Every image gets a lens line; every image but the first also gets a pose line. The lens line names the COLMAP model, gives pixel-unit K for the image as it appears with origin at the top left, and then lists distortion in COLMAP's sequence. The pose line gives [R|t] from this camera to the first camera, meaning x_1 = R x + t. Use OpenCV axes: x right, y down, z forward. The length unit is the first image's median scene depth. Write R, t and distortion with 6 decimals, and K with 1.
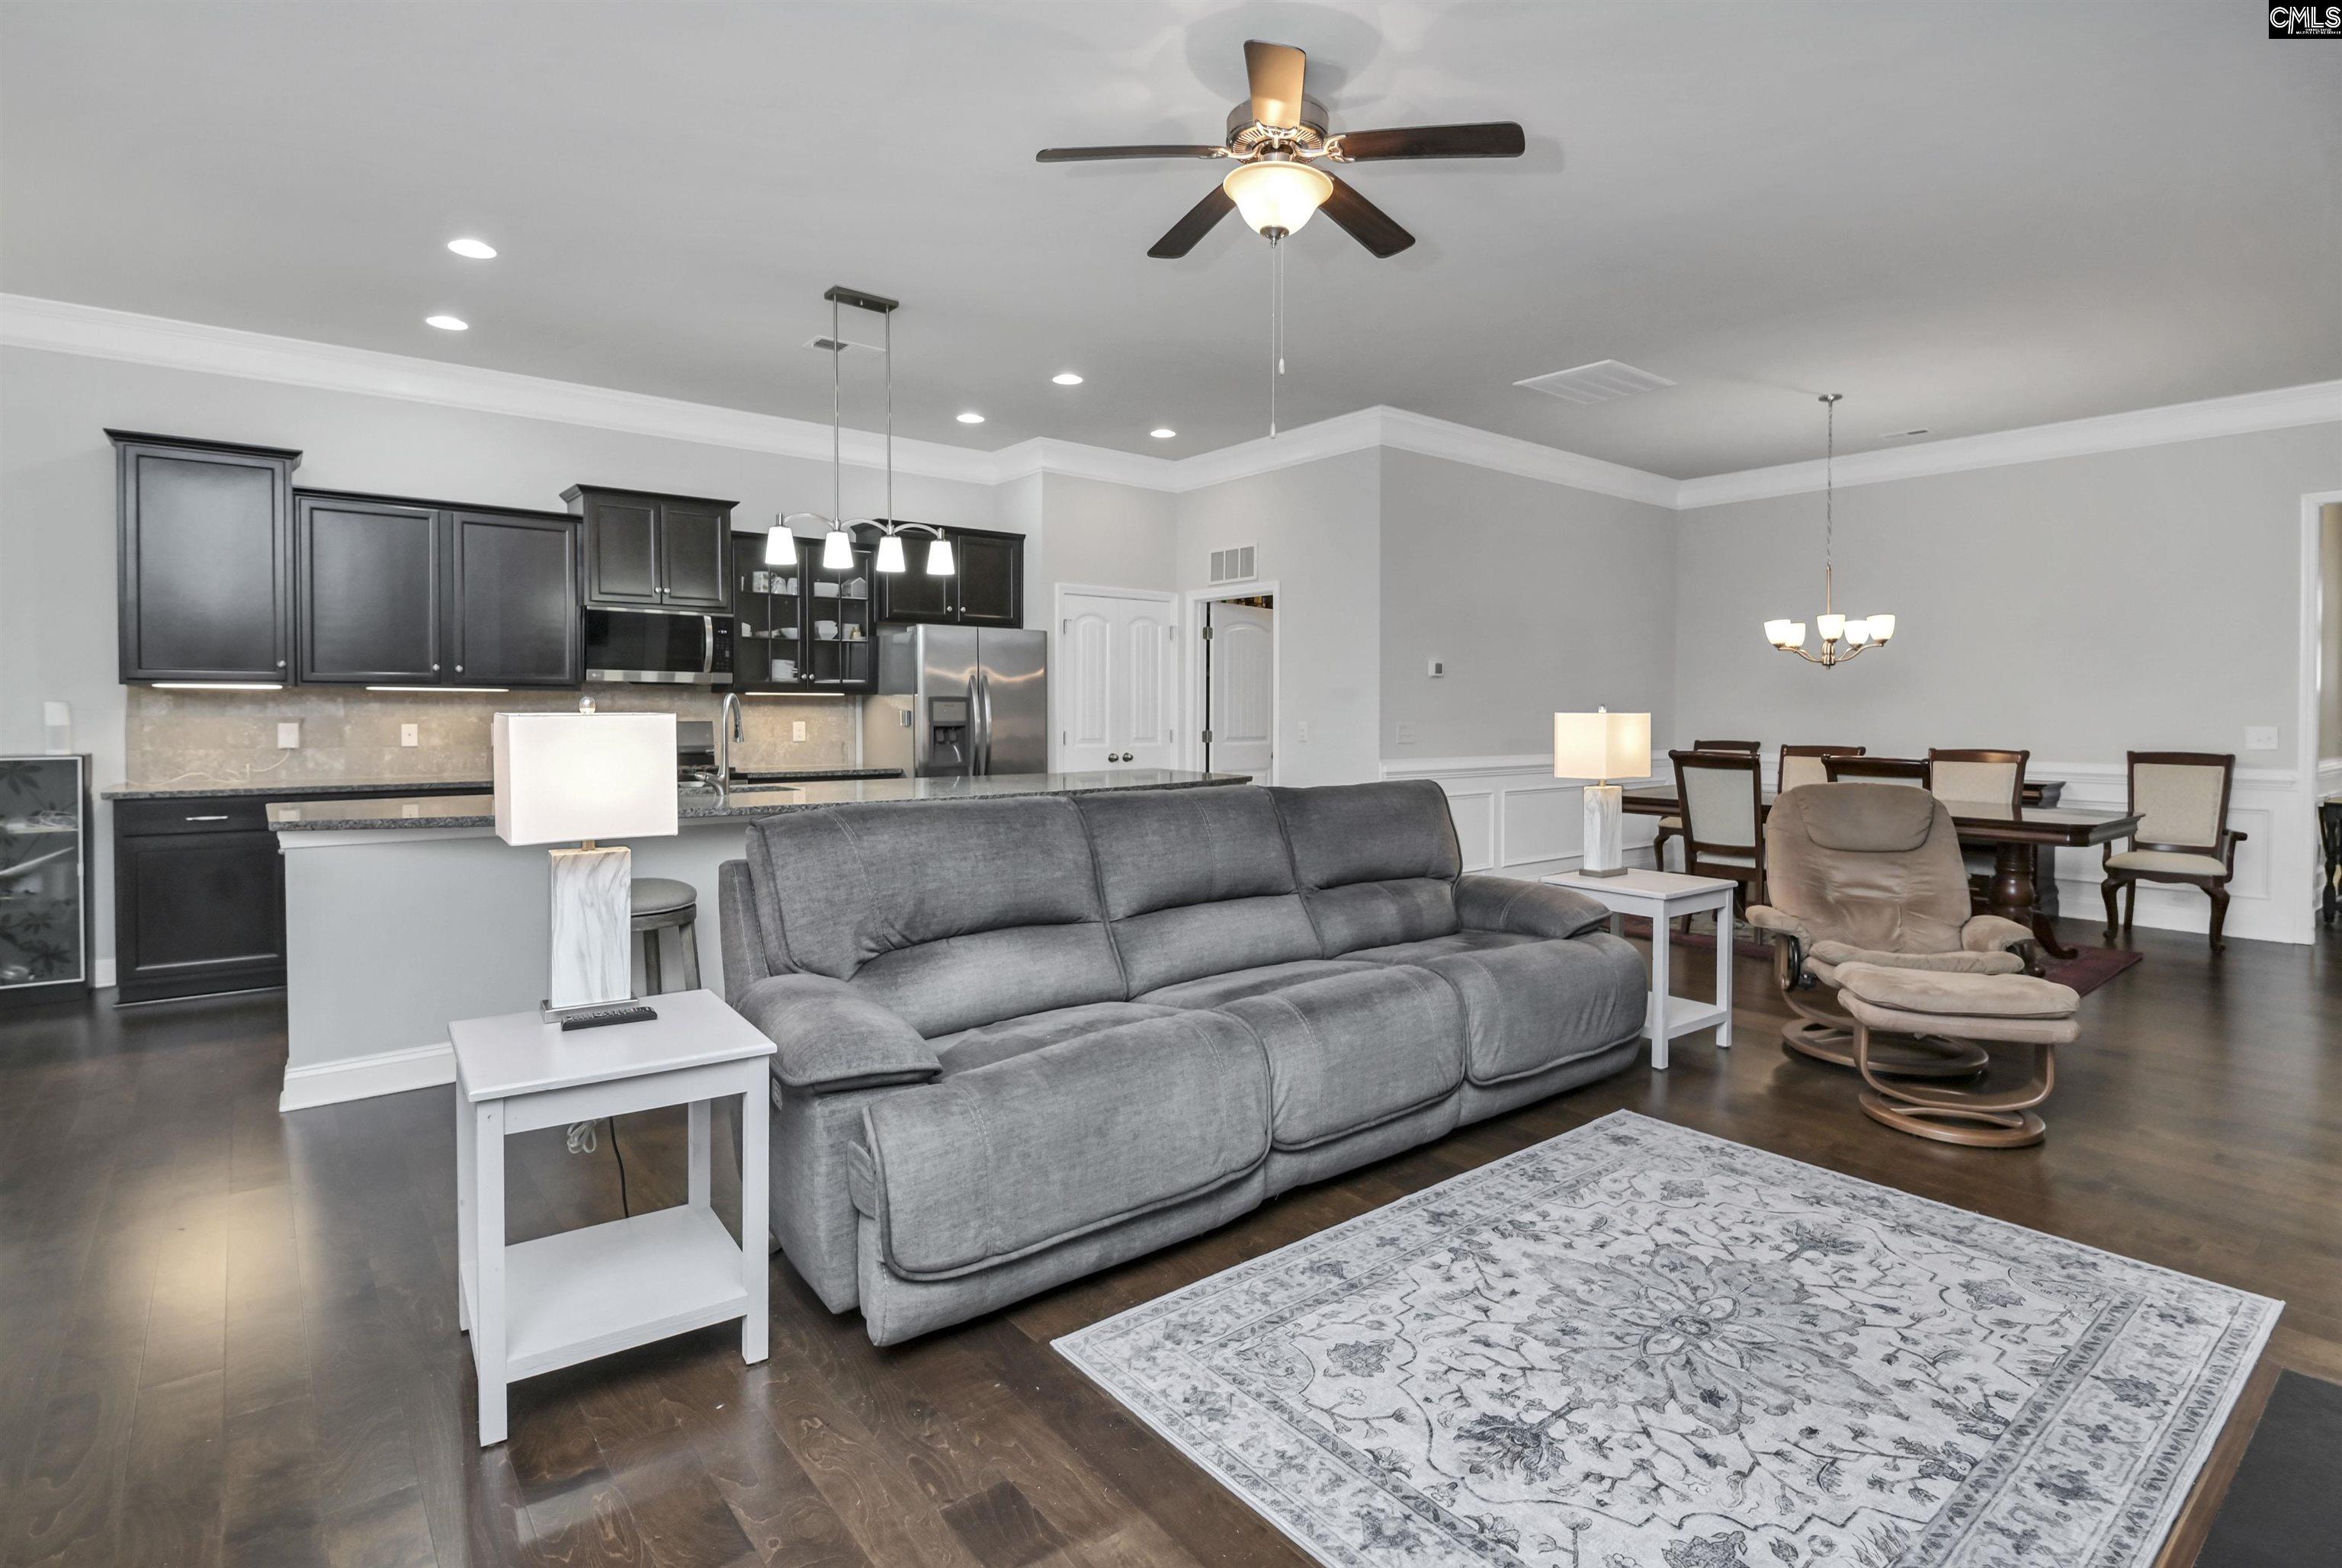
lens RADIAL K [[1141.2, 0, 1182.1], [0, 1141.2, 734.2], [0, 0, 1]] dist [0.003027, -0.008061]
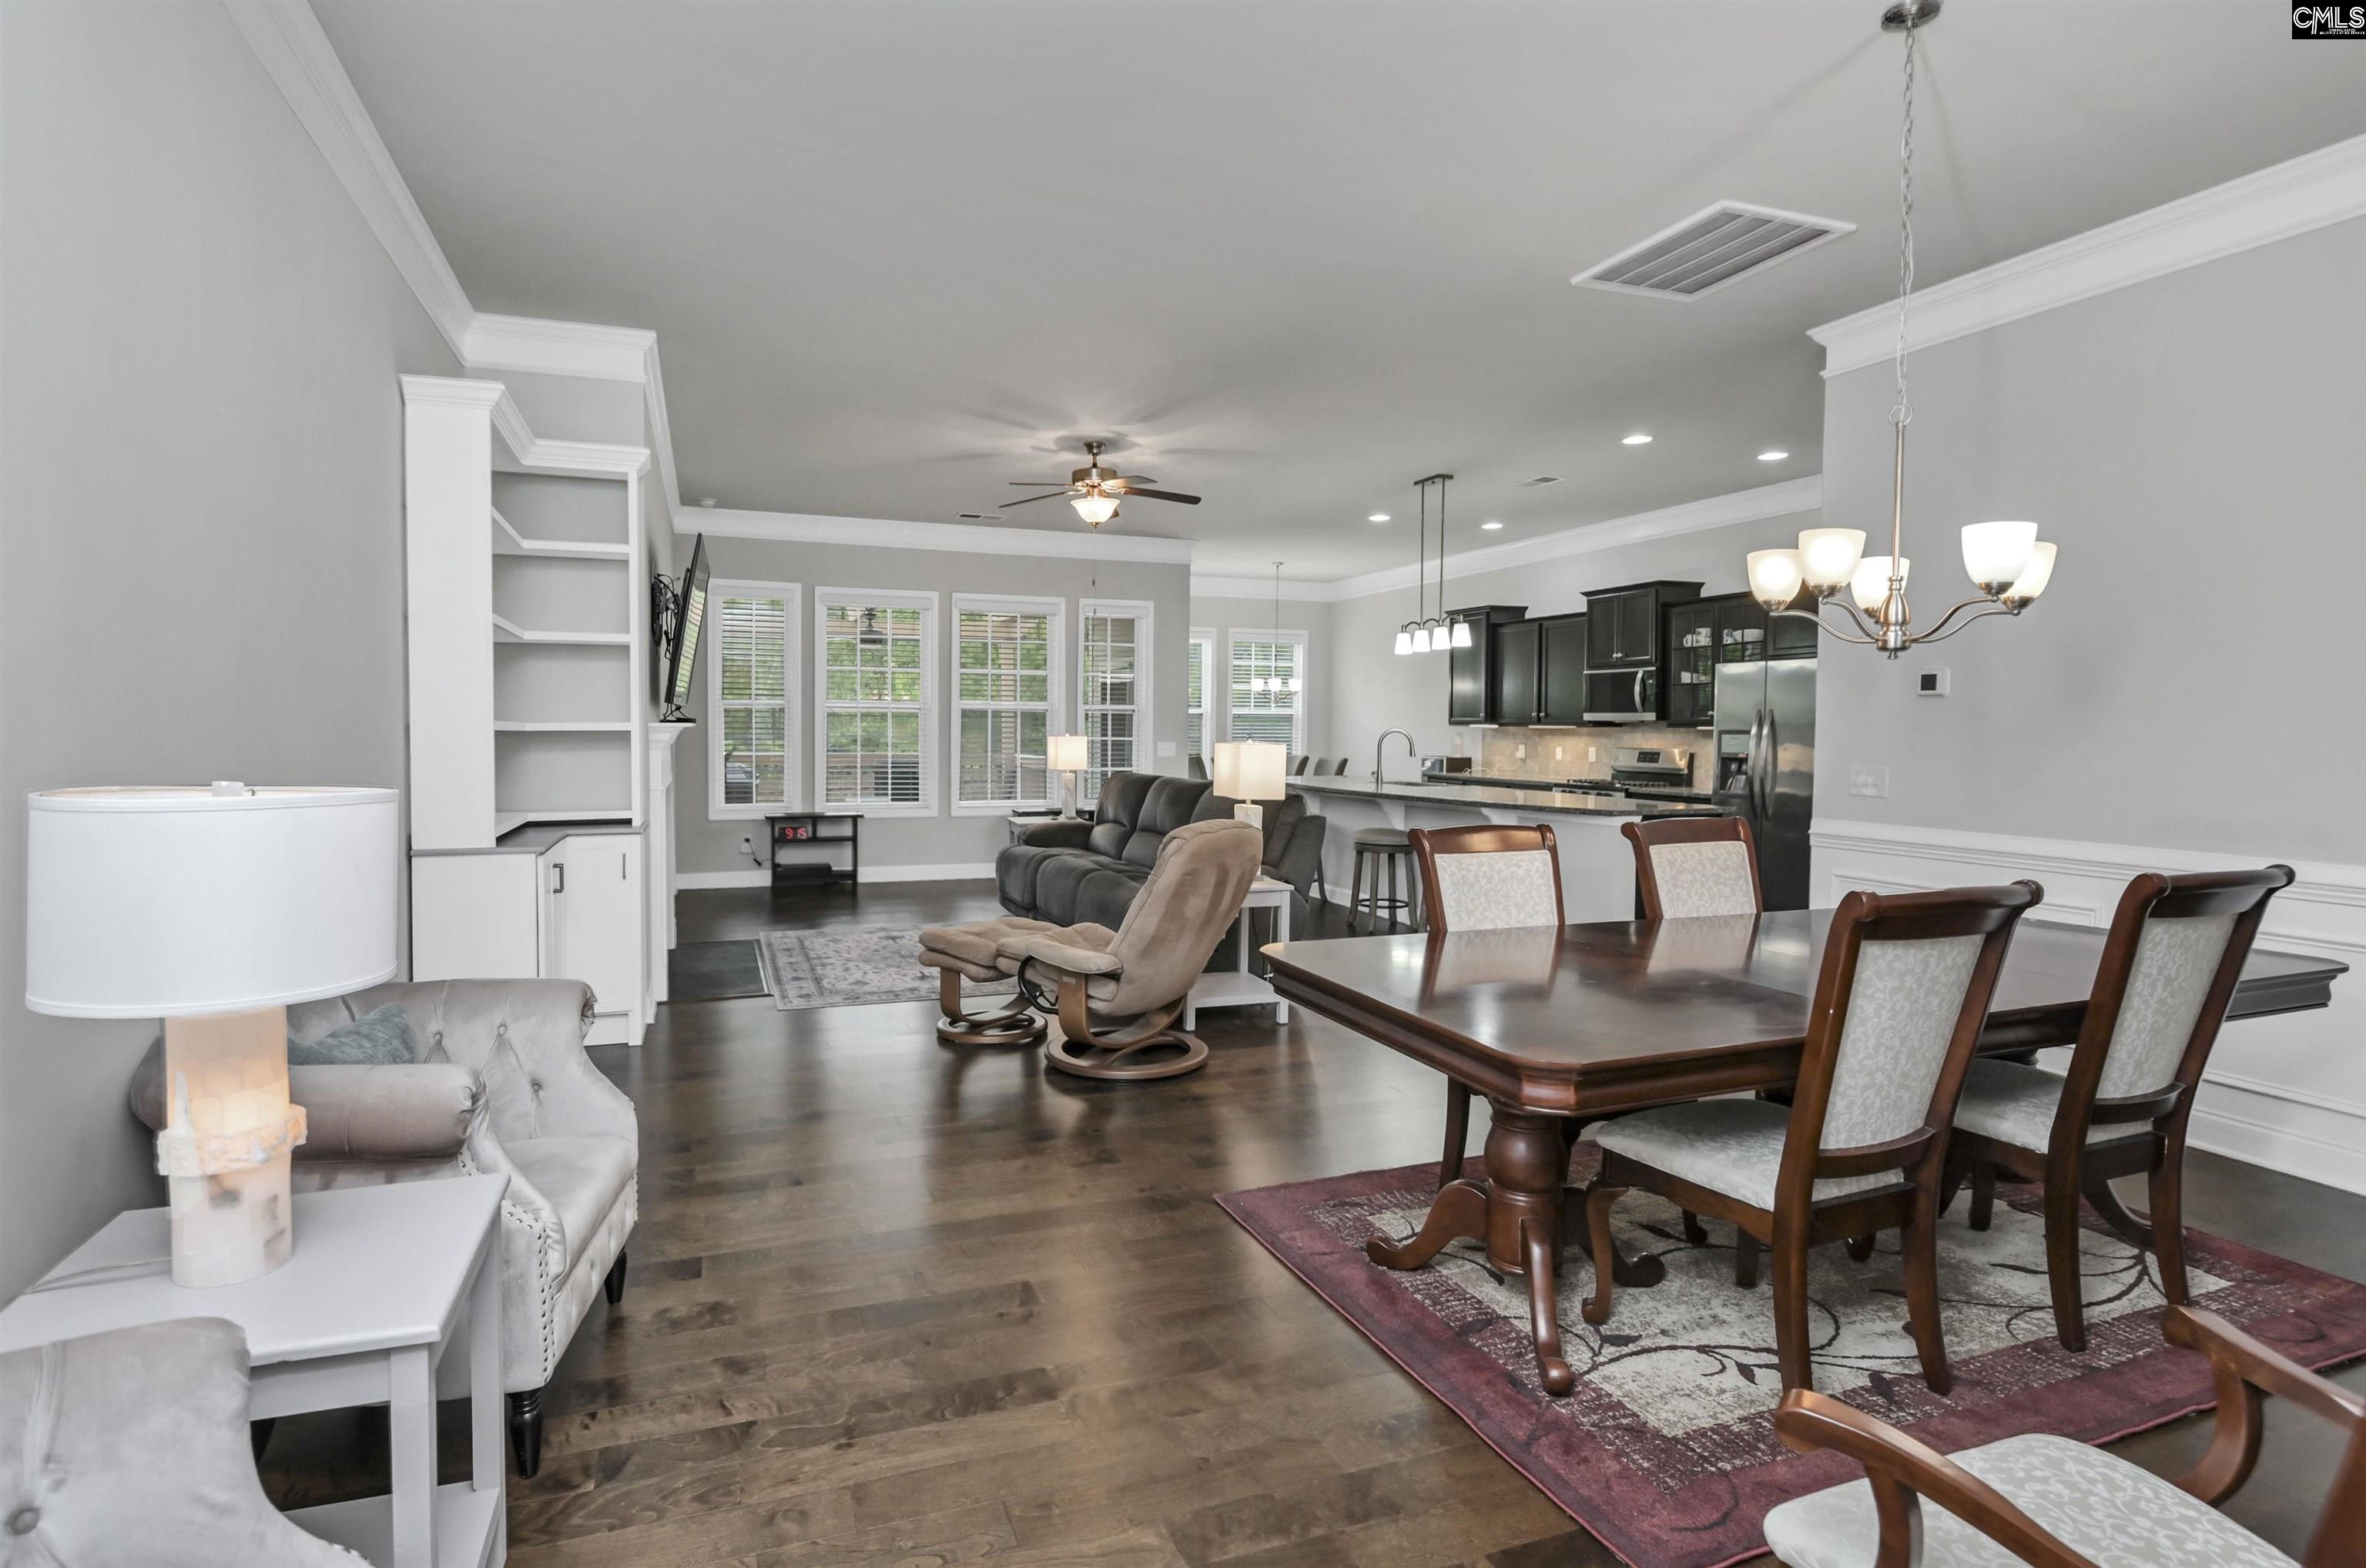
lens RADIAL K [[1183.4, 0, 1116.0], [0, 1183.4, 773.2], [0, 0, 1]] dist [0.000501, 0.000063]
pose [[-0.342867, 0.033169, -0.938798, 2.416506], [-0.030128, 0.998474, 0.046281, -0.062542], [0.938901, 0.044152, -0.341344, 1.973080]]
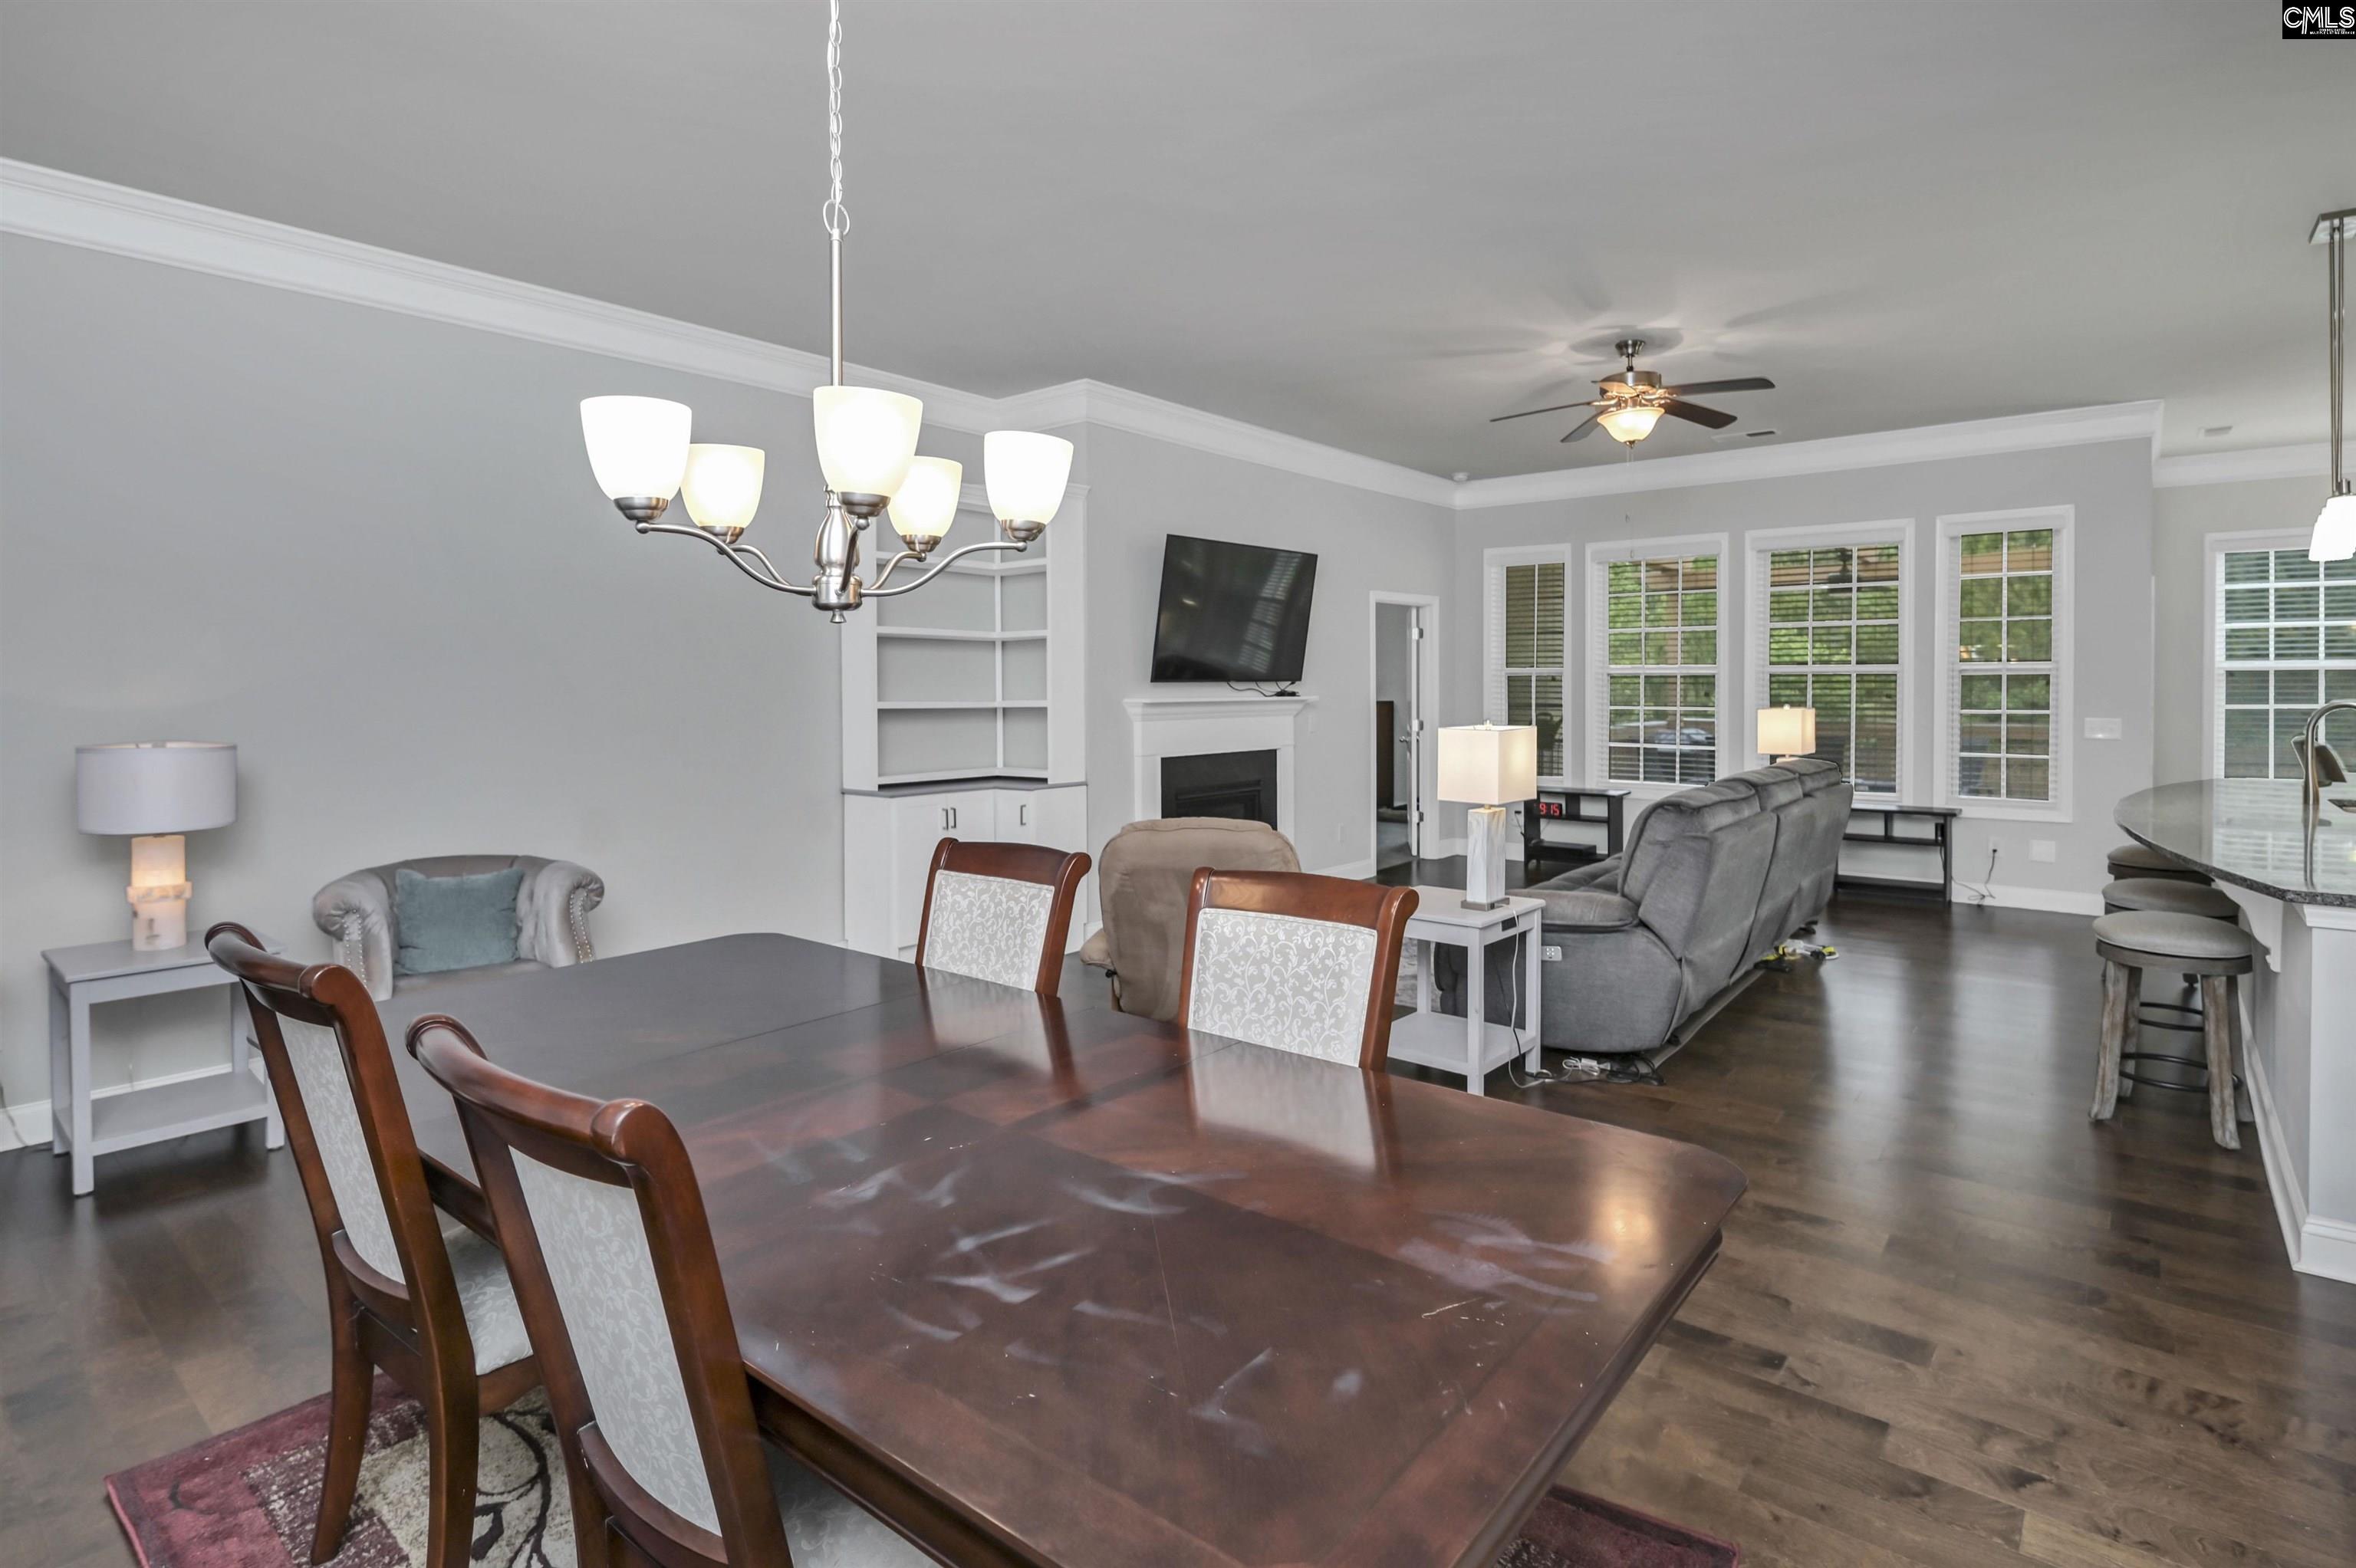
lens RADIAL K [[1184.3, 0, 1156.4], [0, 1184.3, 703.6], [0, 0, 1]] dist [-0.003755, -0.003111]
pose [[-0.981853, 0.006093, -0.189545, 1.219881], [-0.001500, 0.999203, 0.039886, -0.114816], [0.189637, 0.039447, -0.981061, 2.855591]]
